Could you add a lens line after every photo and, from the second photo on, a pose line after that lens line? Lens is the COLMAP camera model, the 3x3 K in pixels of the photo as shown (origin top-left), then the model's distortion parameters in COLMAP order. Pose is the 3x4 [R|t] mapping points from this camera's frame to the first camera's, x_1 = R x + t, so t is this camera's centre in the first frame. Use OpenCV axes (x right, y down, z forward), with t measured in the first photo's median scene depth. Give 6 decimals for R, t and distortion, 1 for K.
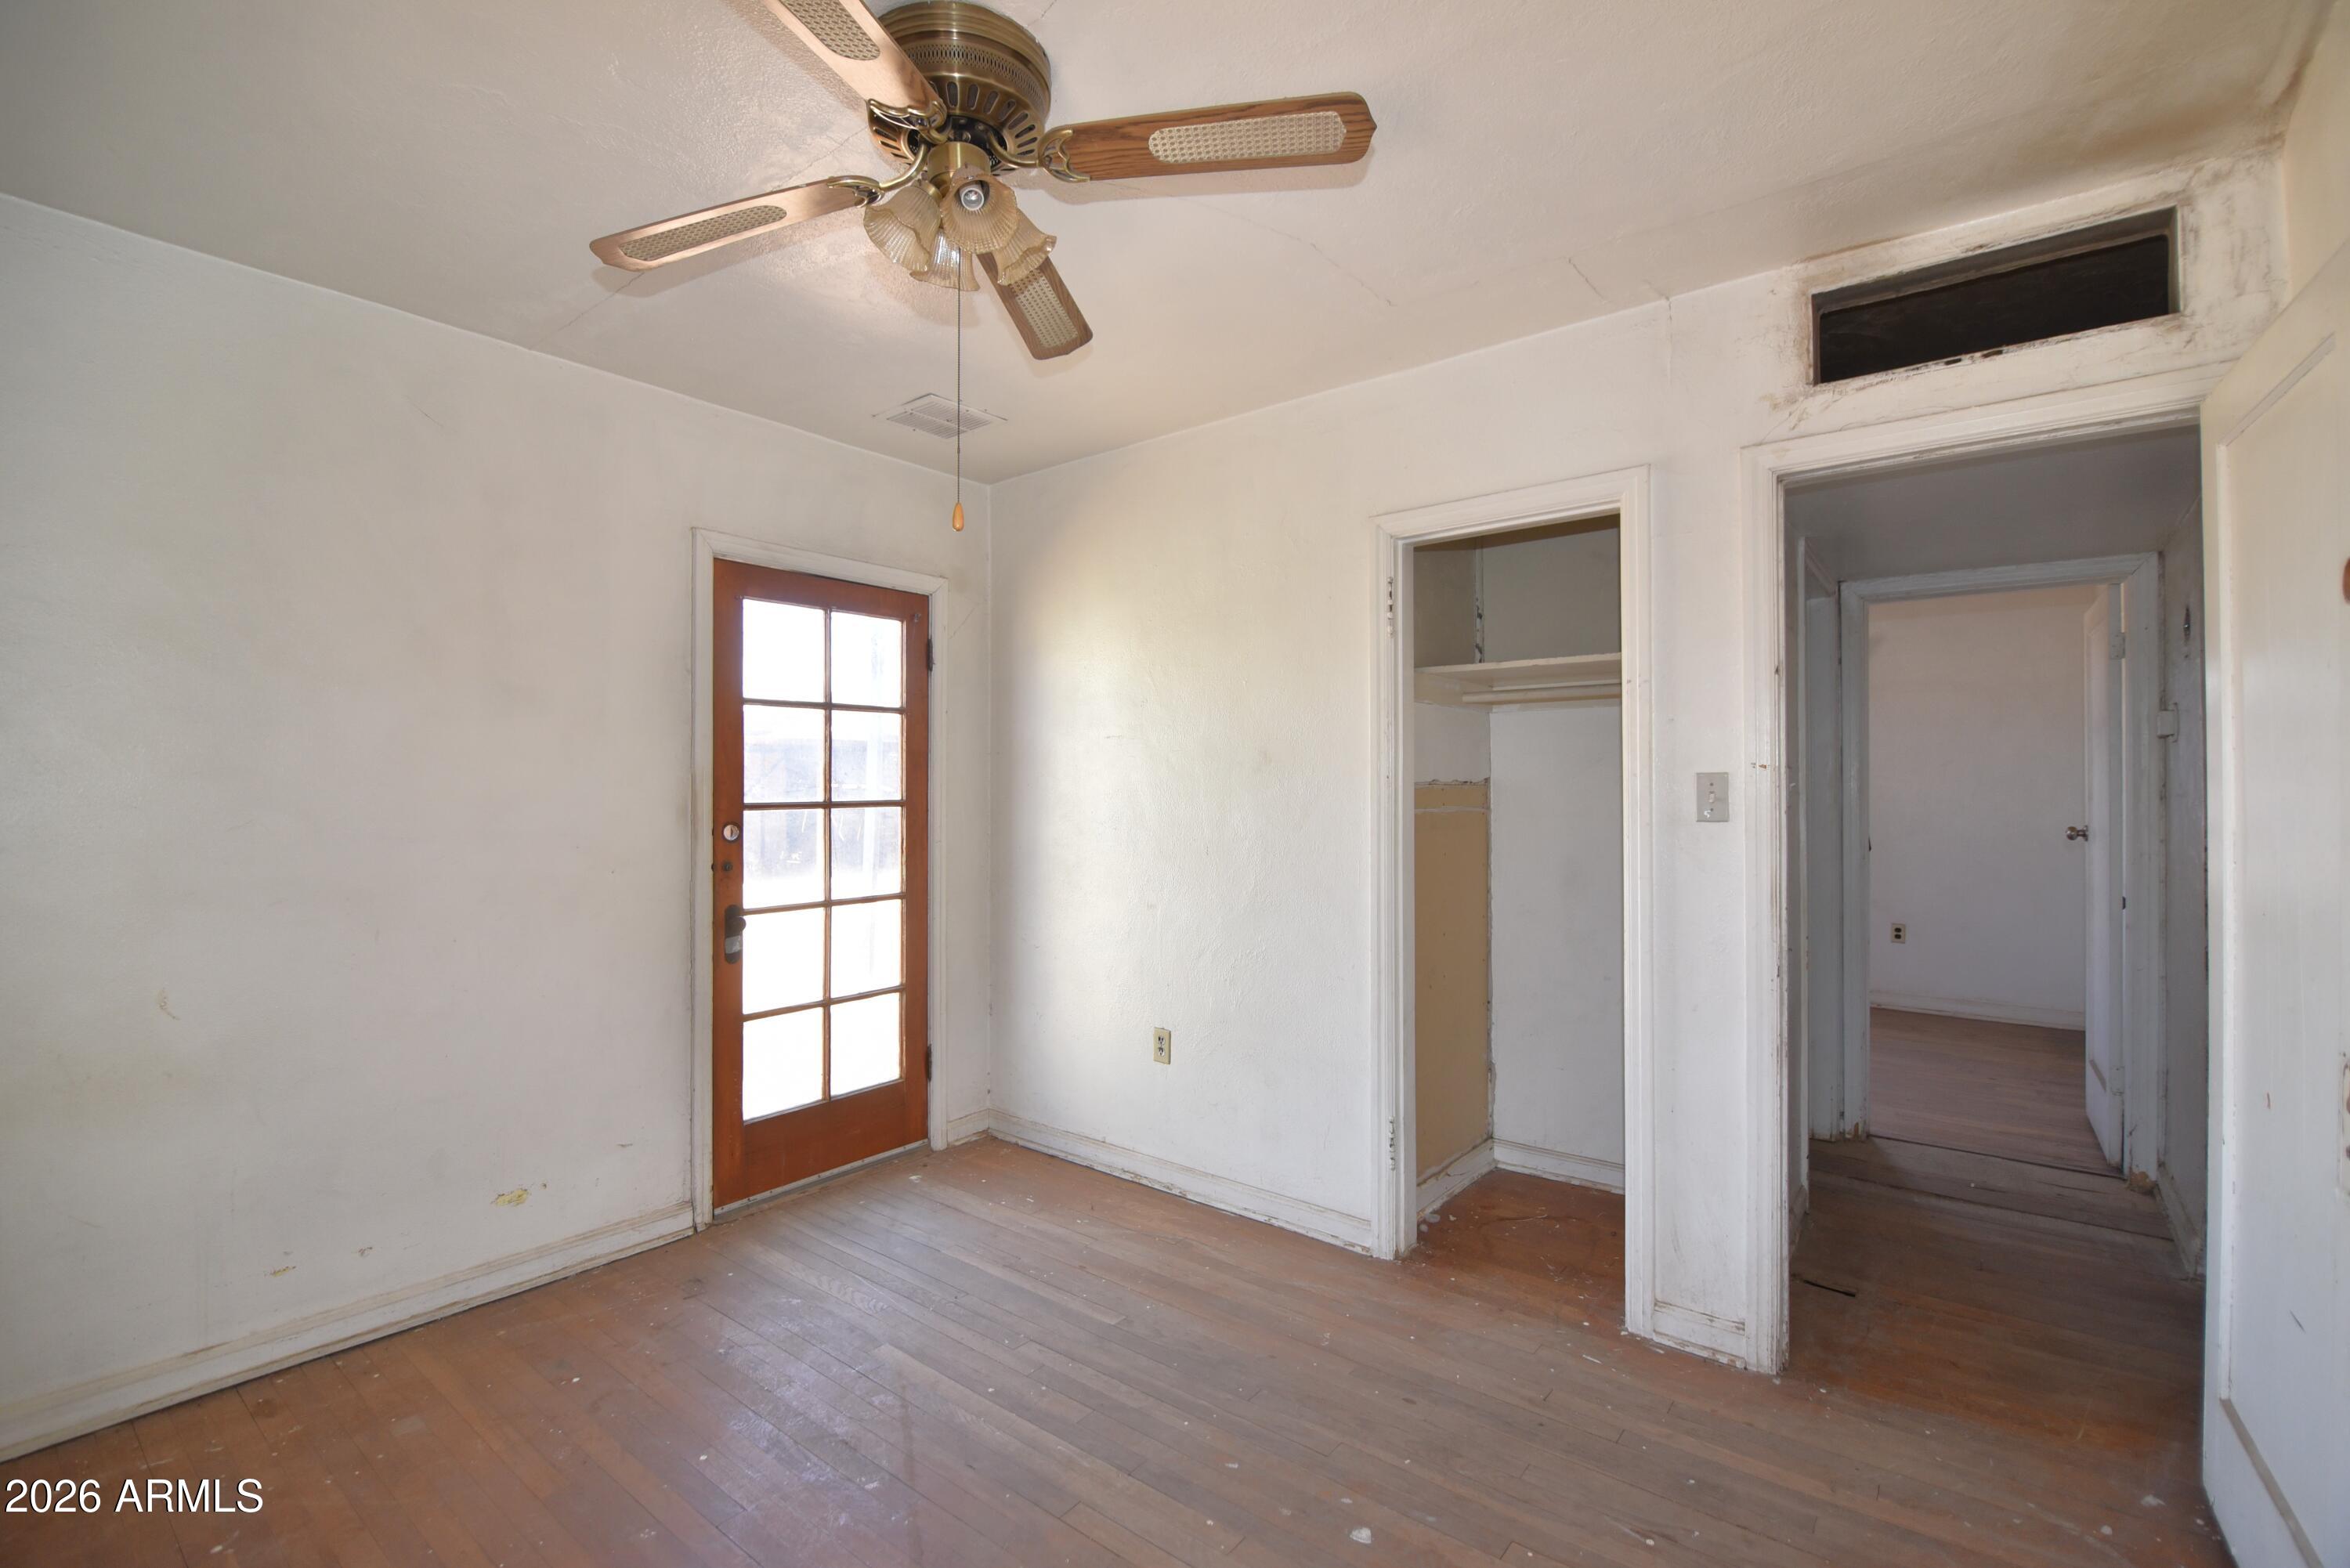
lens RADIAL K [[1035.8, 0, 1165.4], [0, 1035.8, 794.5], [0, 0, 1]] dist [-0.009514, -0.007227]
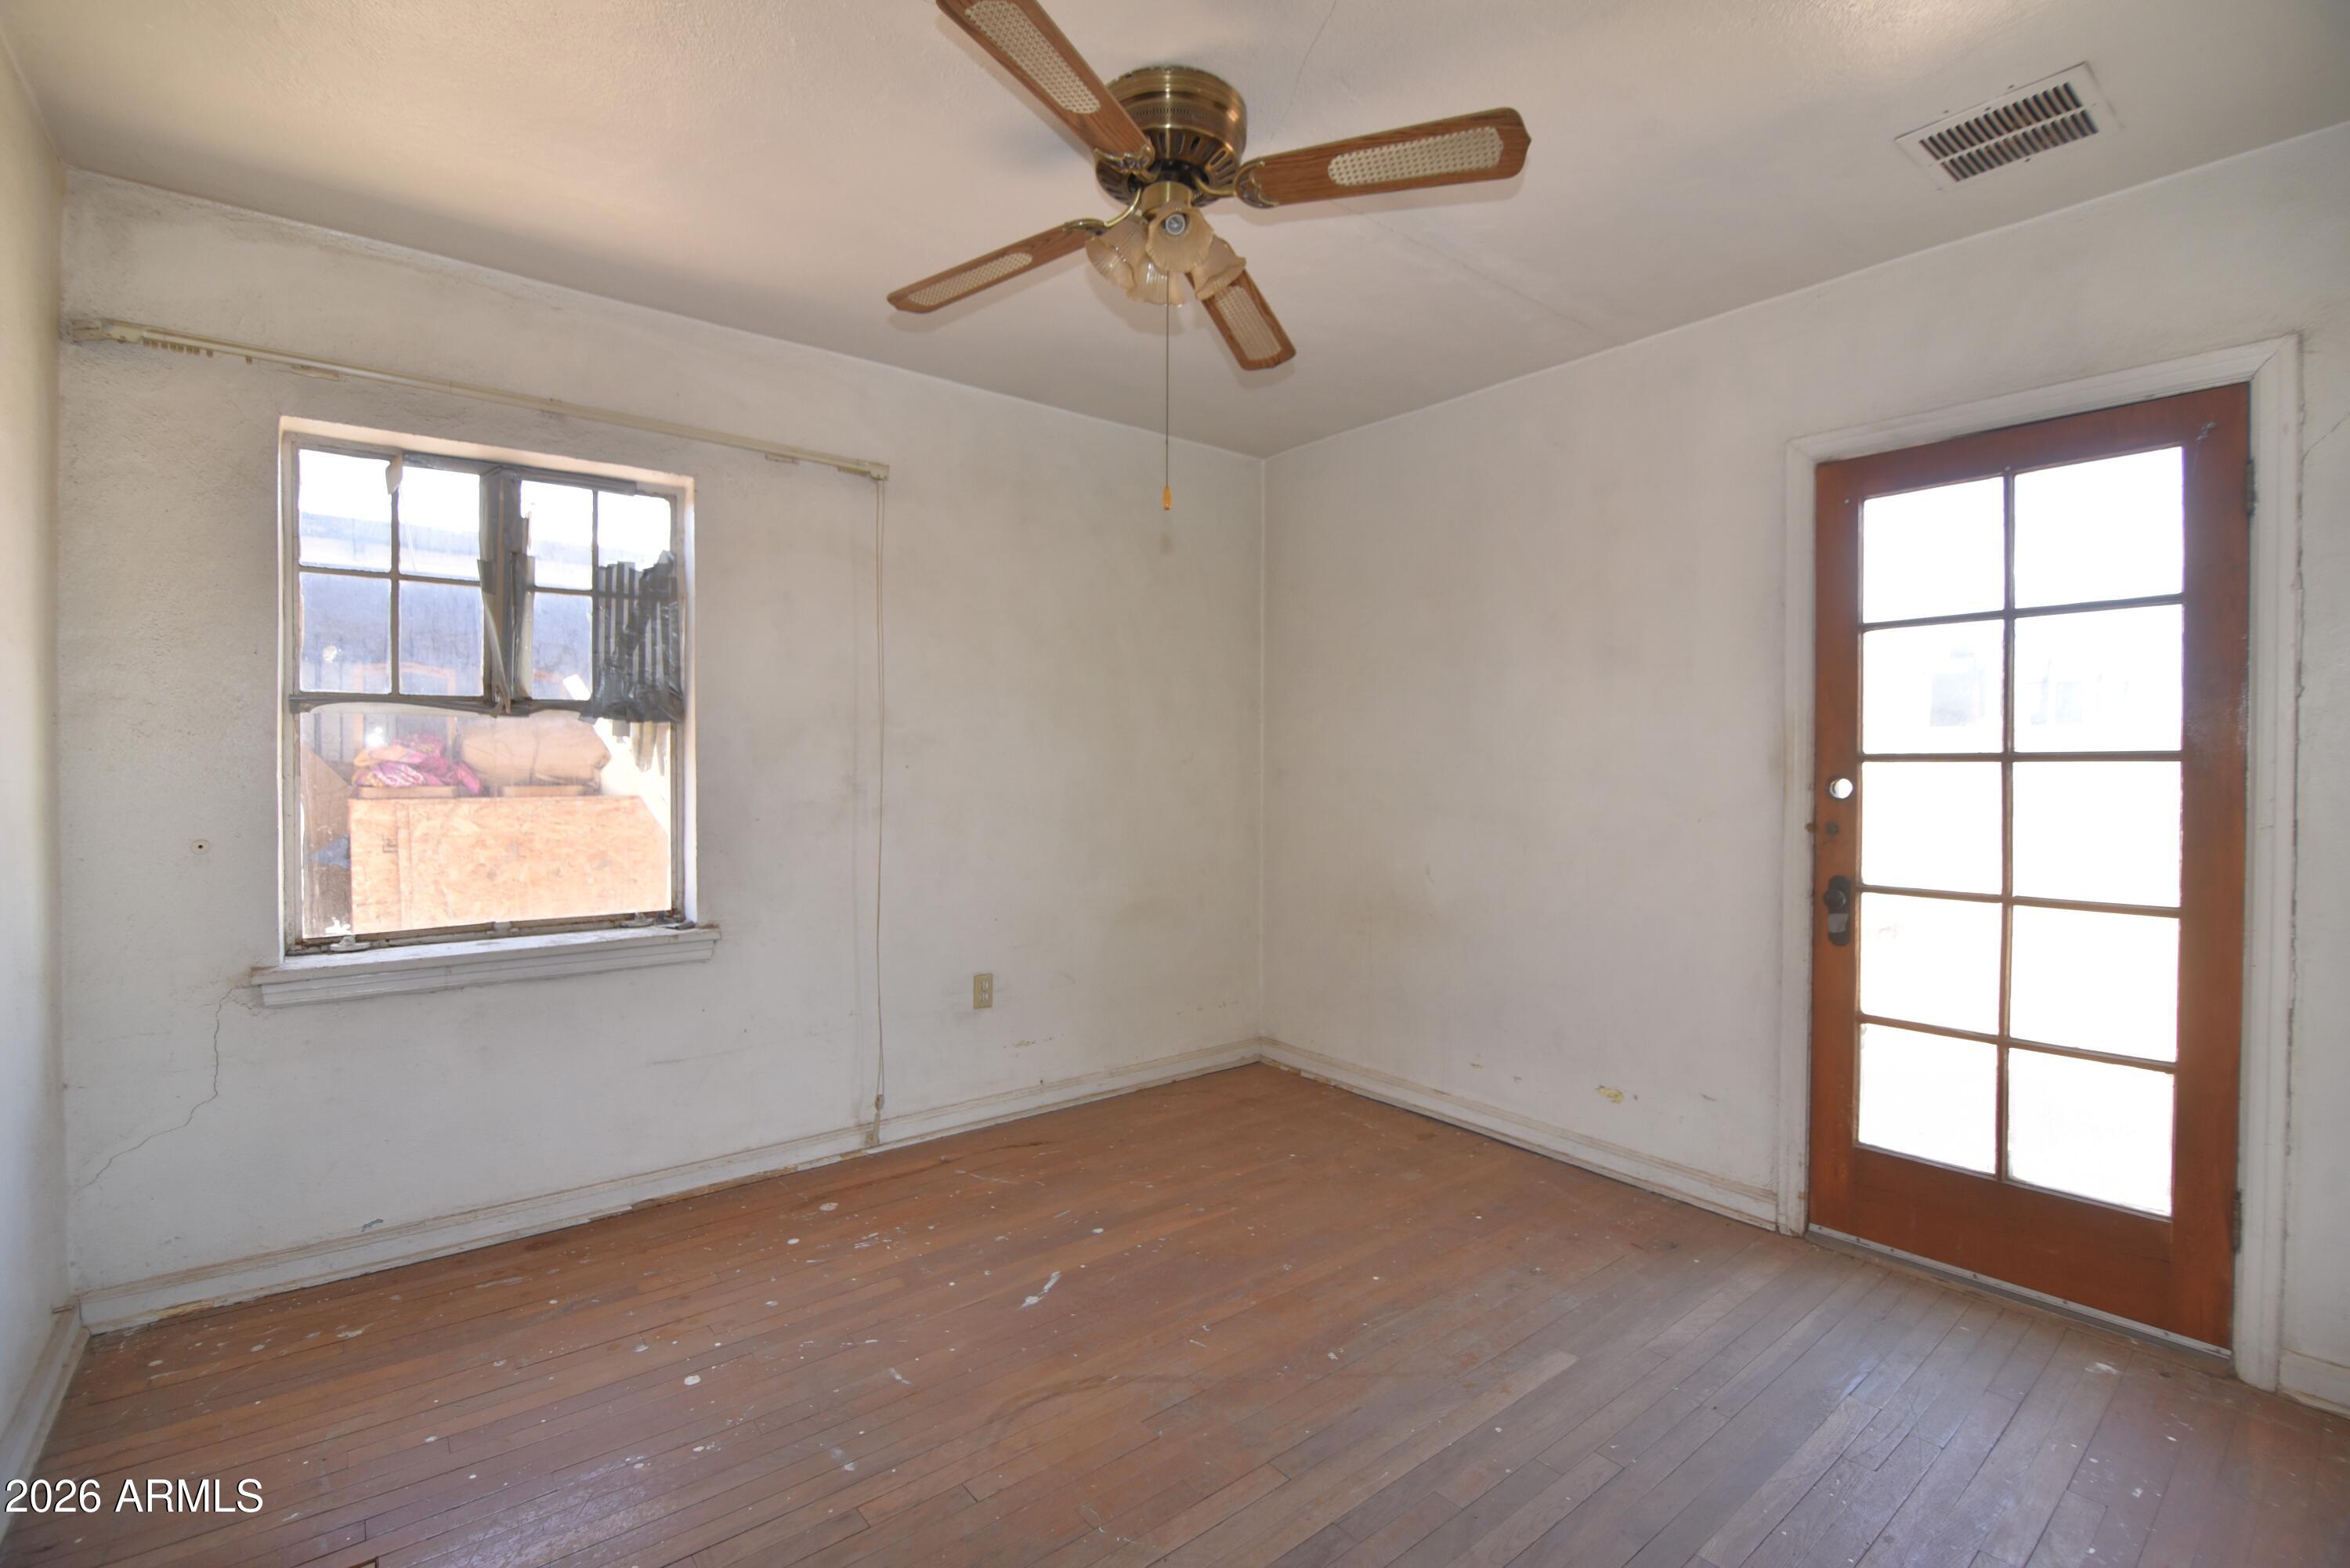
lens RADIAL K [[1035.8, 0, 1171.9], [0, 1035.8, 773.9], [0, 0, 1]] dist [-0.009514, -0.007227]
pose [[-0.228647, 0.010980, -0.973448, 0.507362], [-0.006529, 0.999897, 0.012812, 0.017898], [0.973488, 0.009286, -0.228551, 0.657134]]
